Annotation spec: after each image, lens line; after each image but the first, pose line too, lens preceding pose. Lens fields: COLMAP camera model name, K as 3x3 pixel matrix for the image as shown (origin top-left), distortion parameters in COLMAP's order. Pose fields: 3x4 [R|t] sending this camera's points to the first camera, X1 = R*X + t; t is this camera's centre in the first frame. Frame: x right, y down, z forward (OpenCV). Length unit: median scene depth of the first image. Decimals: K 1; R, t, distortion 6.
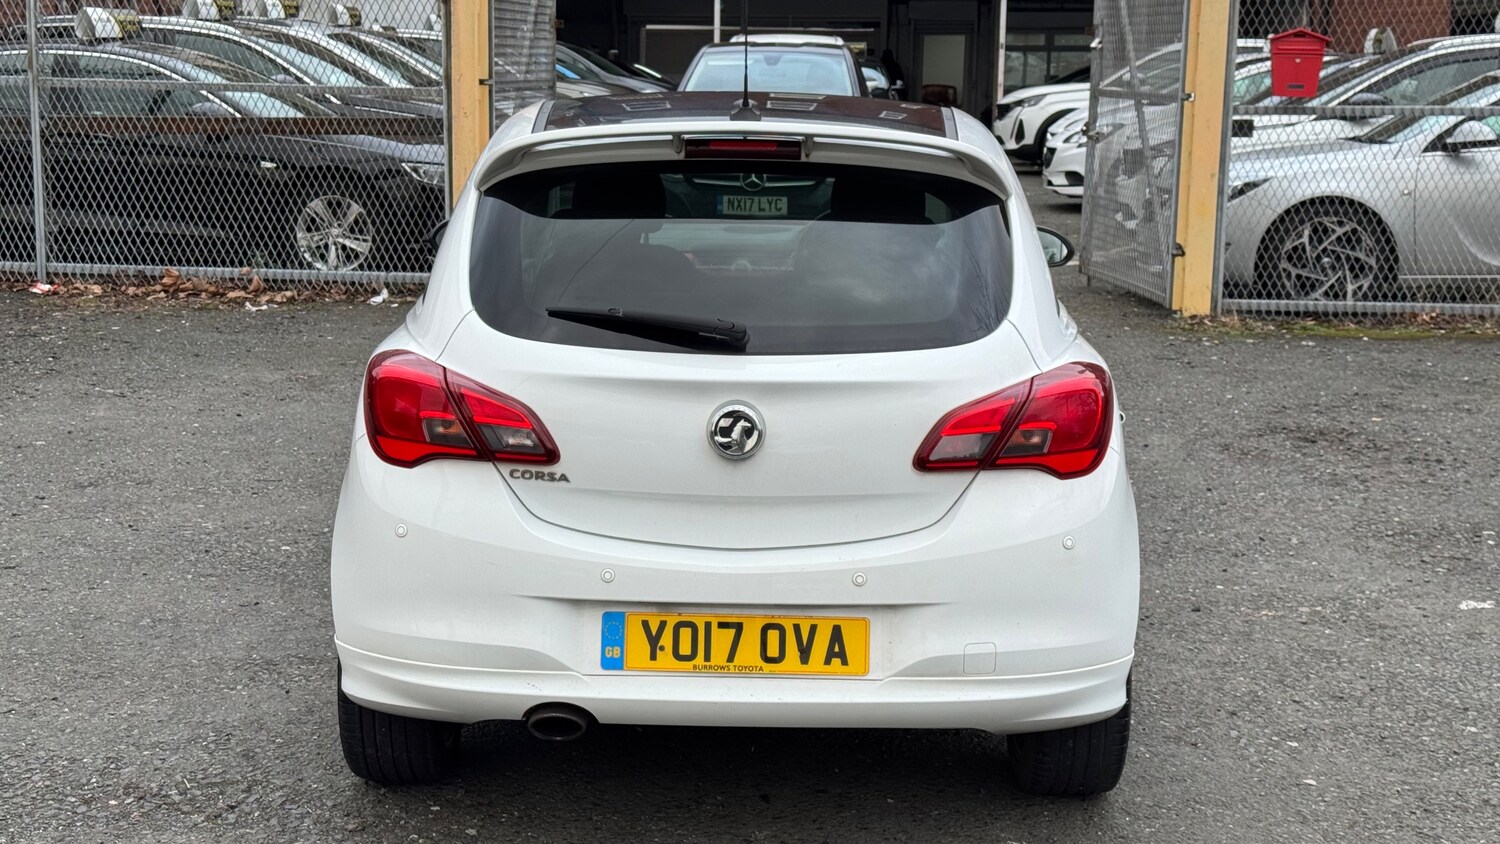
lens RADIAL K [[2066.2, 0, 749.0], [0, 2066.2, 428.2], [0, 0, 1]] dist [0.168062, -0.263391]
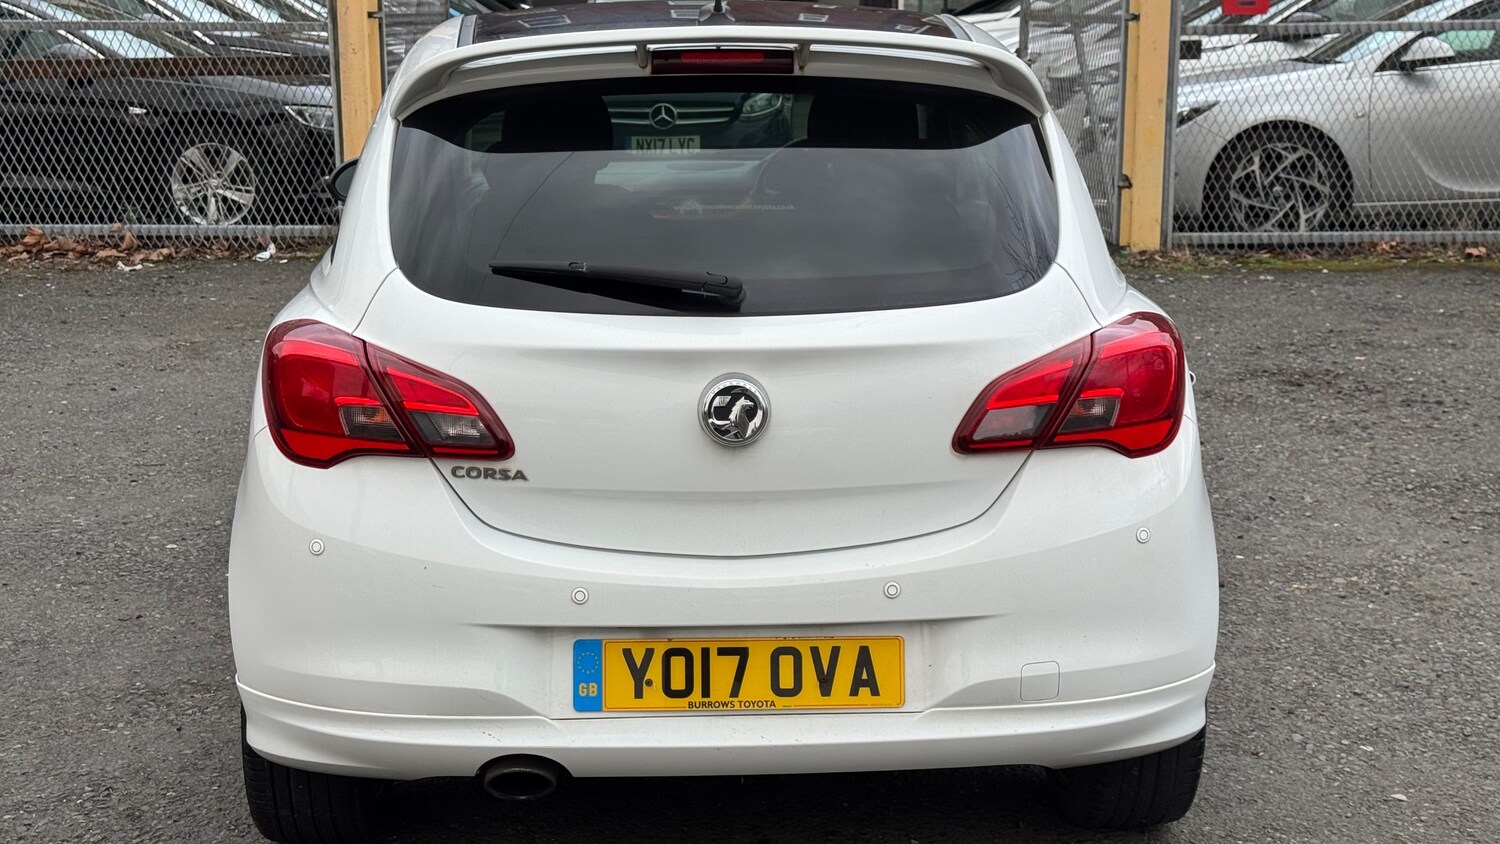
lens RADIAL K [[2066.2, 0, 749.0], [0, 2066.2, 428.2], [0, 0, 1]] dist [0.168062, -0.263391]
pose [[0.998253, -0.029631, 0.051113, -0.032990], [0.028267, 0.999230, 0.027210, -0.010805], [-0.051880, -0.025718, 0.998322, 0.155228]]
